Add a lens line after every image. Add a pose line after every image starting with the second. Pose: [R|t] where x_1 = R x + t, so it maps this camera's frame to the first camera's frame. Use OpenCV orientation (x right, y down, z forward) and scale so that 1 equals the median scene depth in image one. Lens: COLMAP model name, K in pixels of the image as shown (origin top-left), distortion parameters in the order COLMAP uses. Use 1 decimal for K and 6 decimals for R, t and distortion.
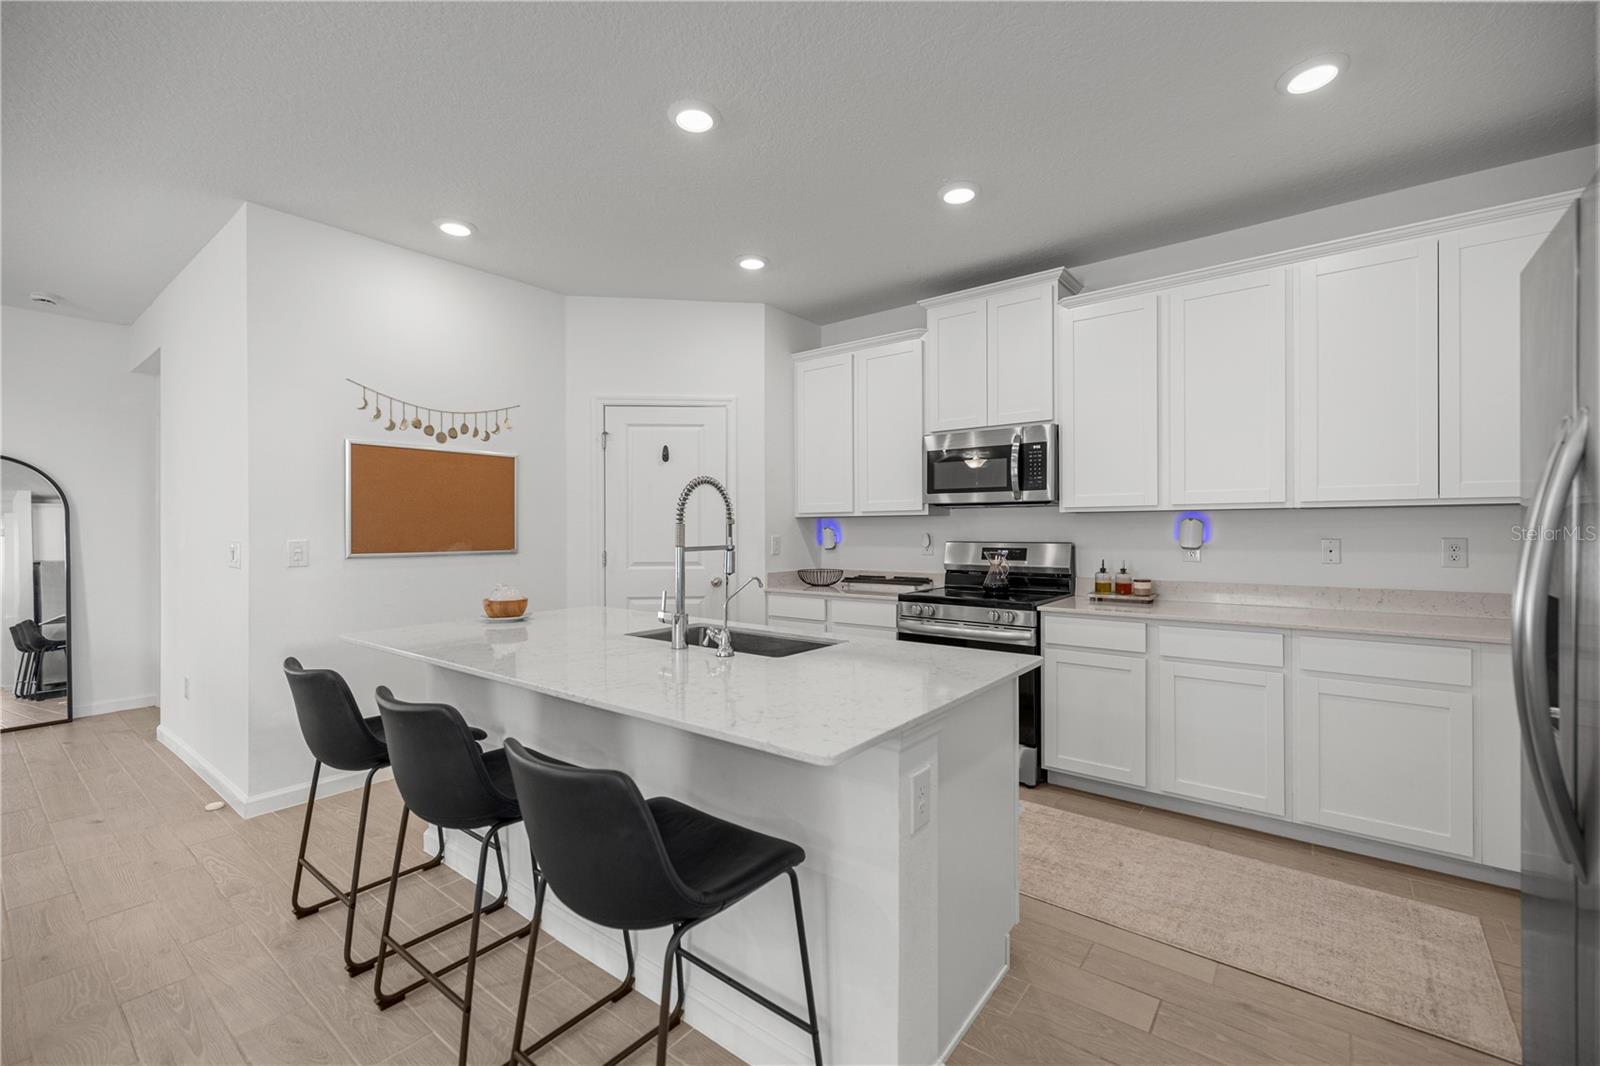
lens RADIAL K [[667.9, 0, 805.4], [0, 667.9, 529.7], [0, 0, 1]] dist [0.002862, 0.000171]
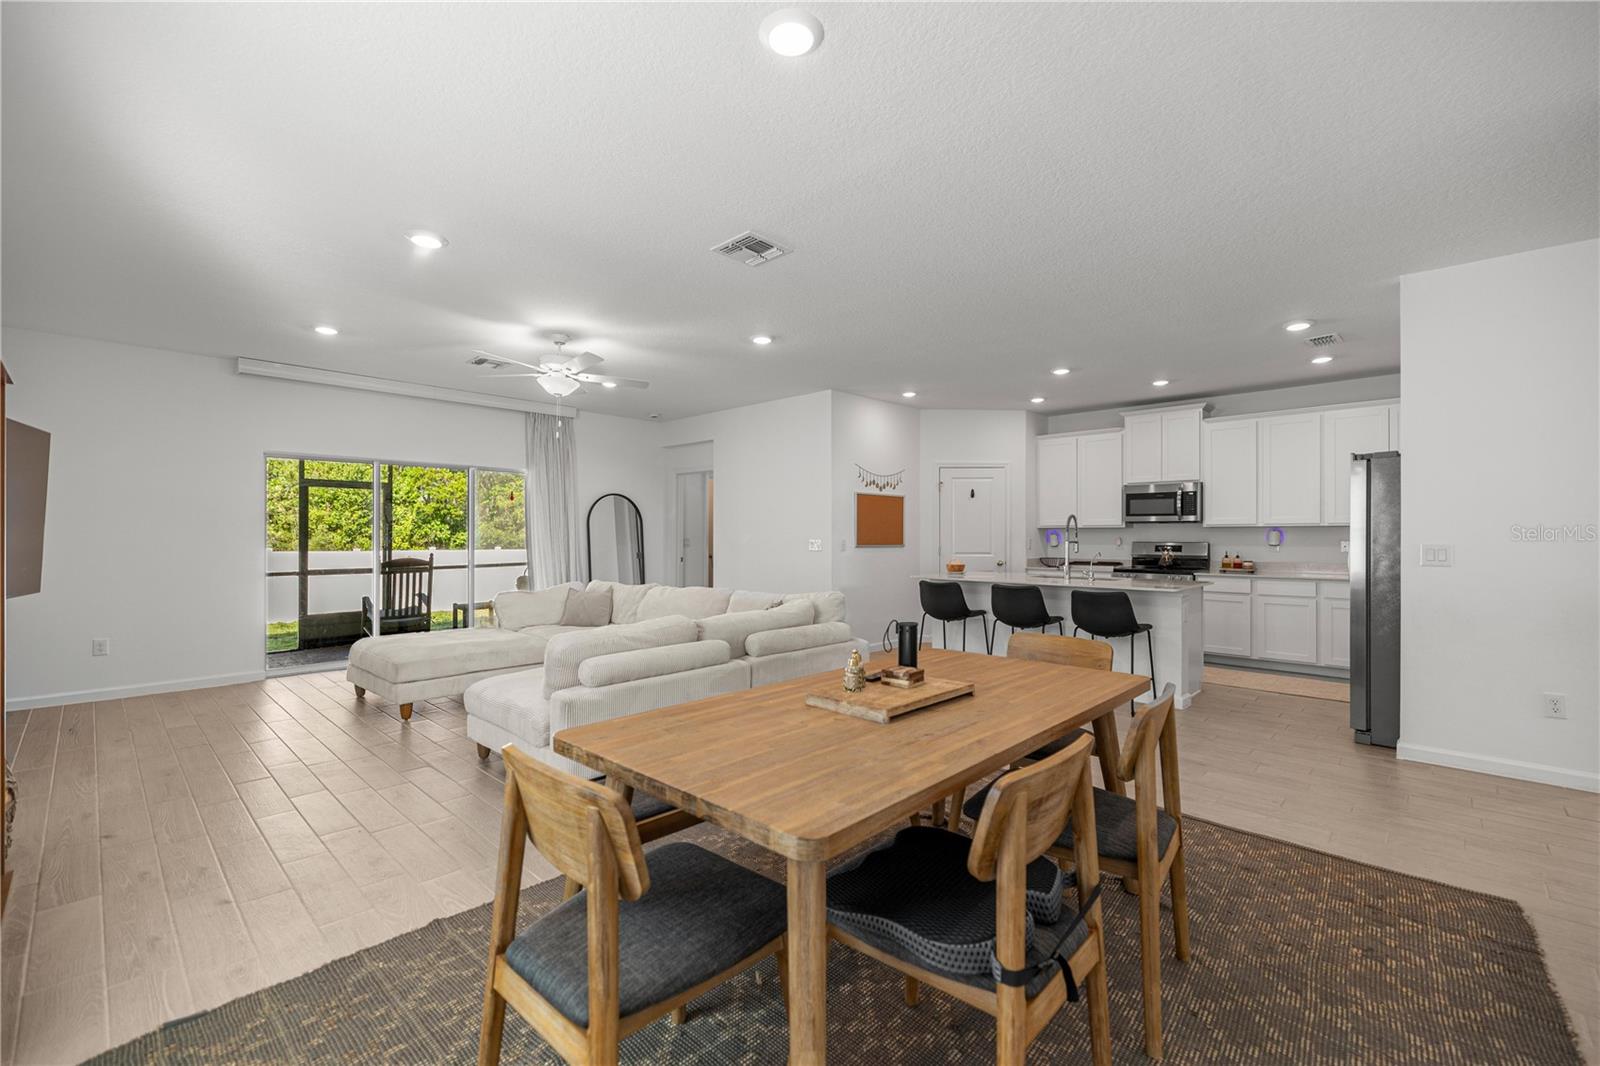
lens RADIAL K [[675.2, 0, 800.0], [0, 675.2, 533.0], [0, 0, 1]] dist [0.000259, -0.000329]
pose [[0.994899, 0.005576, -0.100725, -0.576791], [-0.005974, 0.999975, -0.003649, 0.005929], [0.100702, 0.004232, 0.994908, -1.053739]]
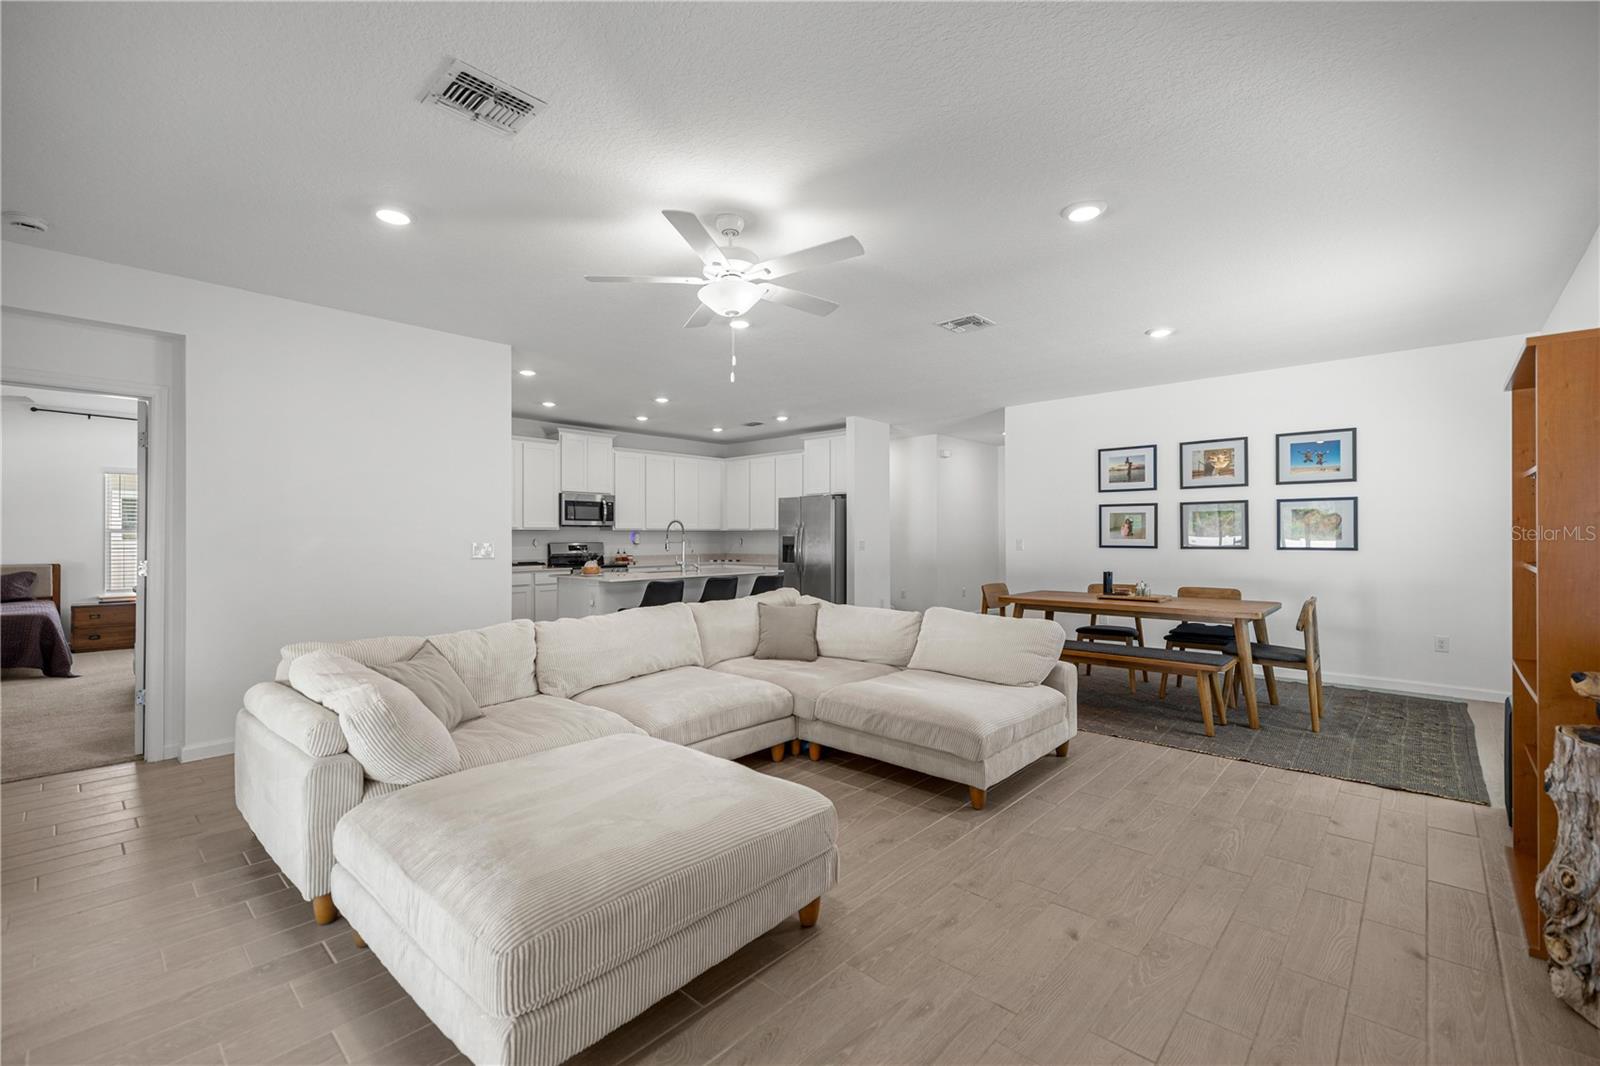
lens RADIAL K [[675.2, 0, 800.0], [0, 675.2, 533.0], [0, 0, 1]] dist [0.000259, -0.000329]
pose [[0.055688, 0.011376, 0.998383, -2.053667], [0.003579, 0.999926, -0.011593, 0.015186], [-0.998442, 0.004219, 0.055644, 0.140606]]
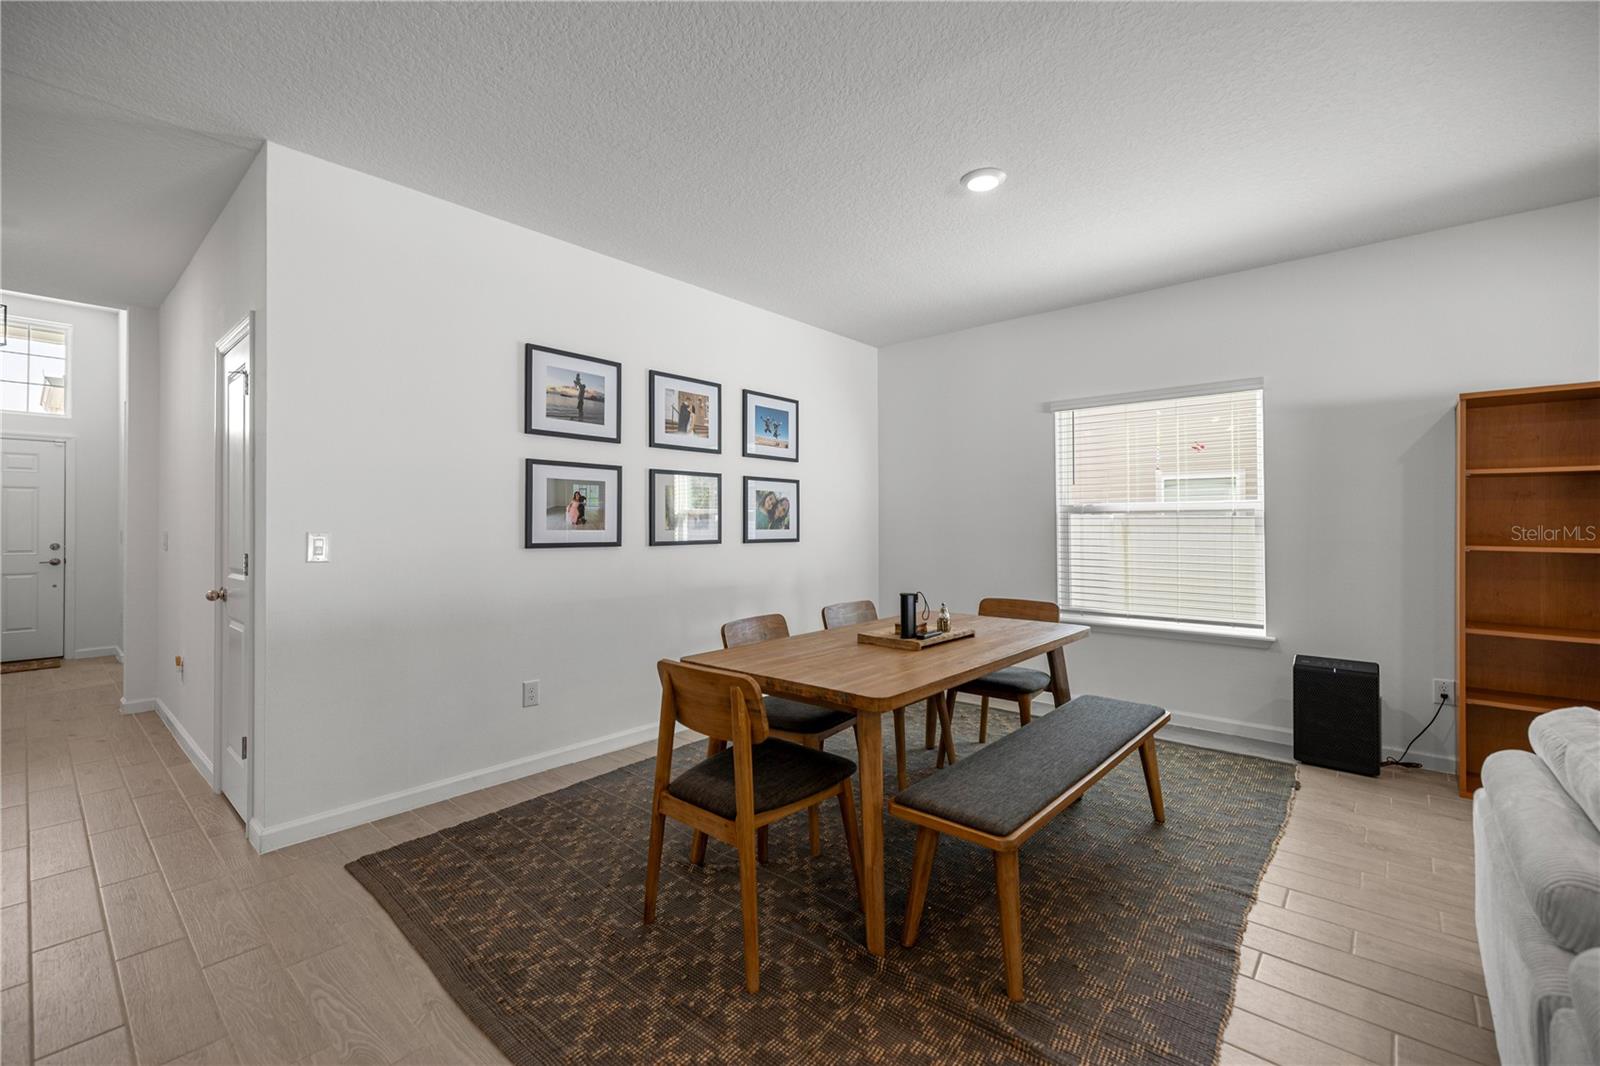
lens RADIAL K [[675.2, 0, 800.0], [0, 675.2, 533.0], [0, 0, 1]] dist [0.000259, -0.000329]
pose [[-0.997933, 0.006231, 0.063965, -0.469891], [0.006942, 0.999916, 0.010900, 0.009611], [-0.063891, 0.011322, -0.997893, 0.303590]]
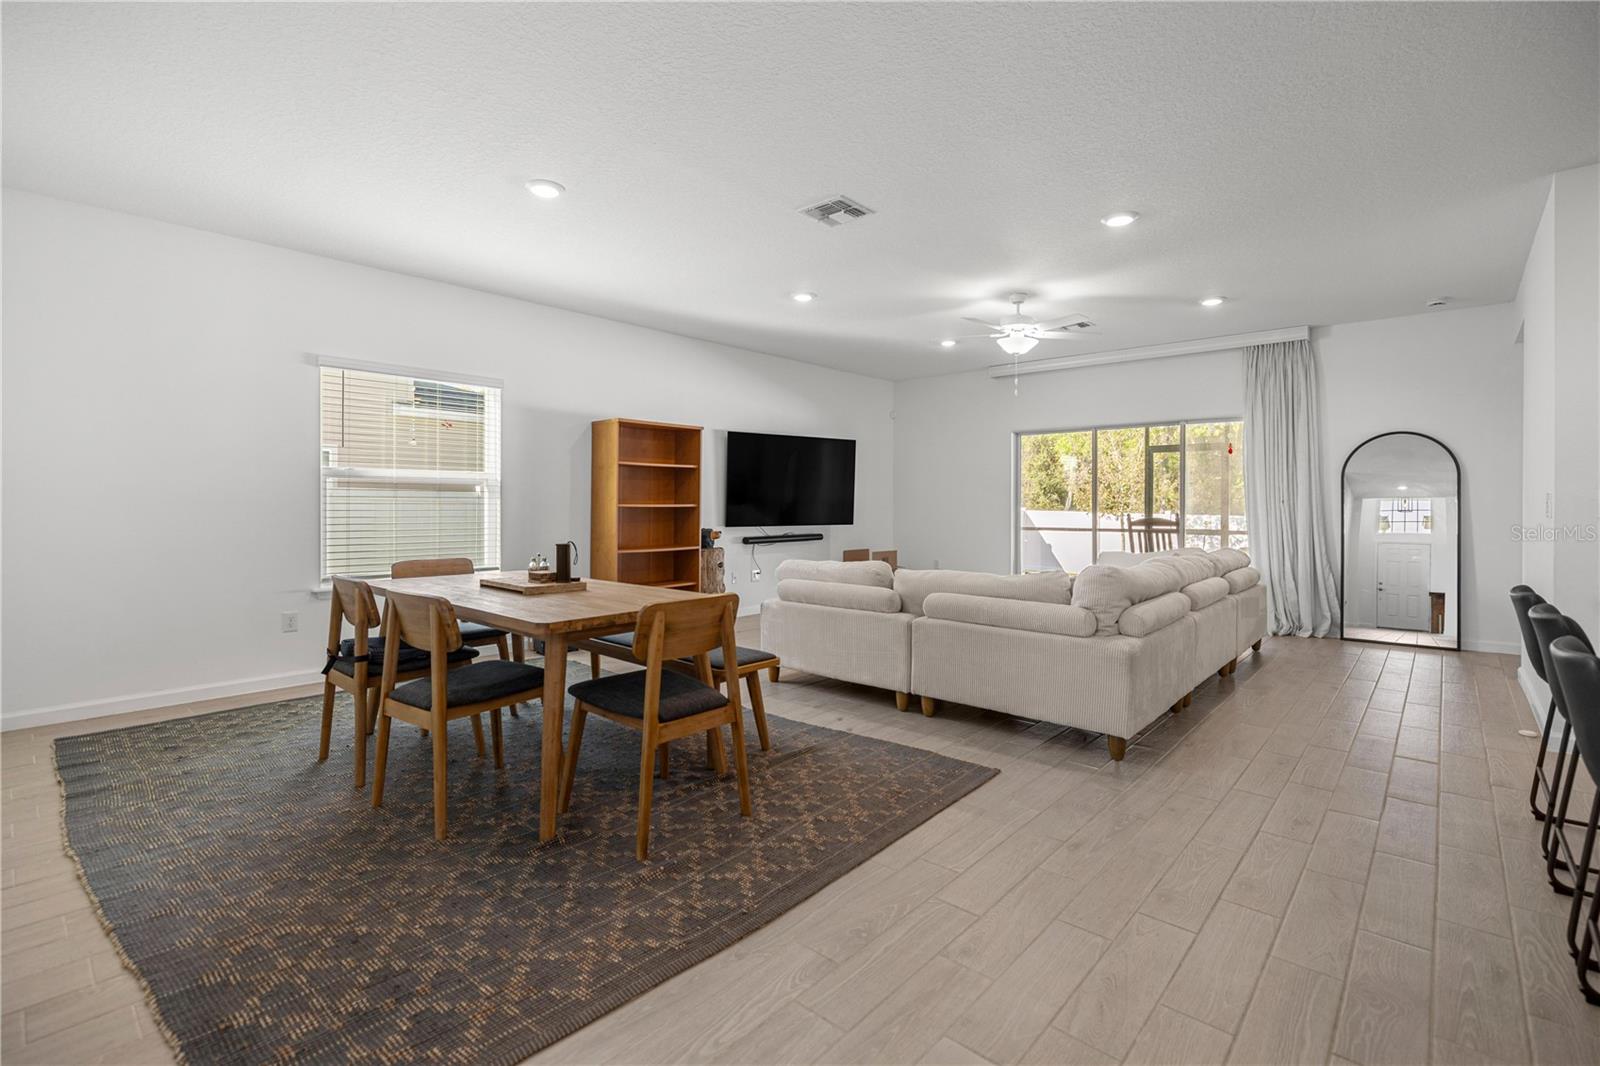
lens RADIAL K [[720.8, 0, 783.4], [0, 720.8, 507.4], [0, 0, 1]] dist [0.000716, 0.000052]
pose [[-0.090825, 0.007717, -0.995837, 0.332391], [-0.004345, 0.999957, 0.008145, 0.032126], [0.995857, 0.005067, -0.090788, -0.087500]]
